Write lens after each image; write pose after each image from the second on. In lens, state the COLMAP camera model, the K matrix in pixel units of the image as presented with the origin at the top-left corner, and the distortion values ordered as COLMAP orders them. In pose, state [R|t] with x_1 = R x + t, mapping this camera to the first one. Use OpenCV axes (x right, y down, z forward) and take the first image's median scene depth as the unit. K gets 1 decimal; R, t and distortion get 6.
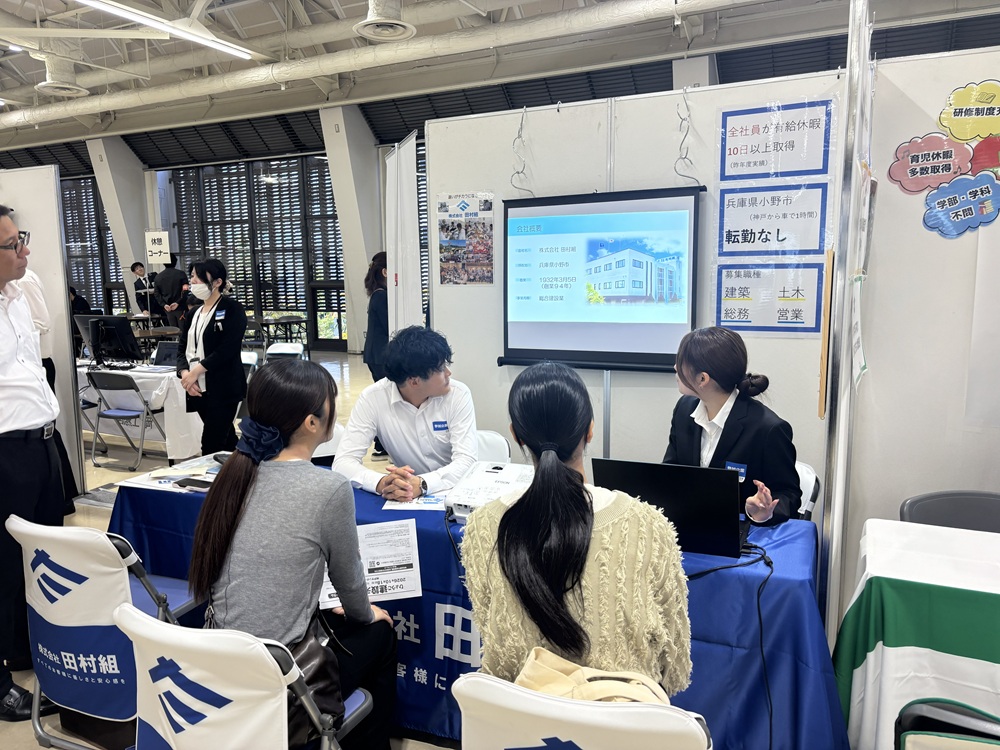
lens RADIAL K [[752.6, 0, 497.3], [0, 752.6, 369.4], [0, 0, 1]] dist [-0.001526, -0.003338]
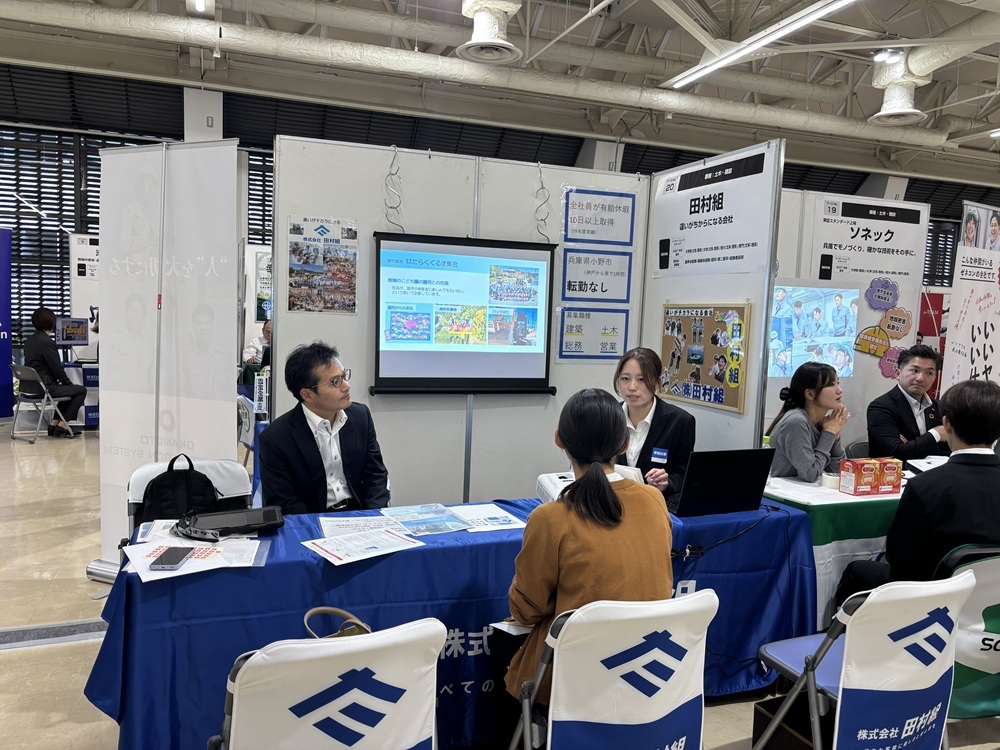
lens RADIAL K [[752.6, 0, 498.1], [0, 752.6, 383.5], [0, 0, 1]] dist [-0.001526, -0.003338]
pose [[0.689255, -0.021083, 0.724212, -0.628179], [0.044746, 0.998907, -0.013506, 0.001803], [-0.723135, 0.041715, 0.689446, 0.188938]]
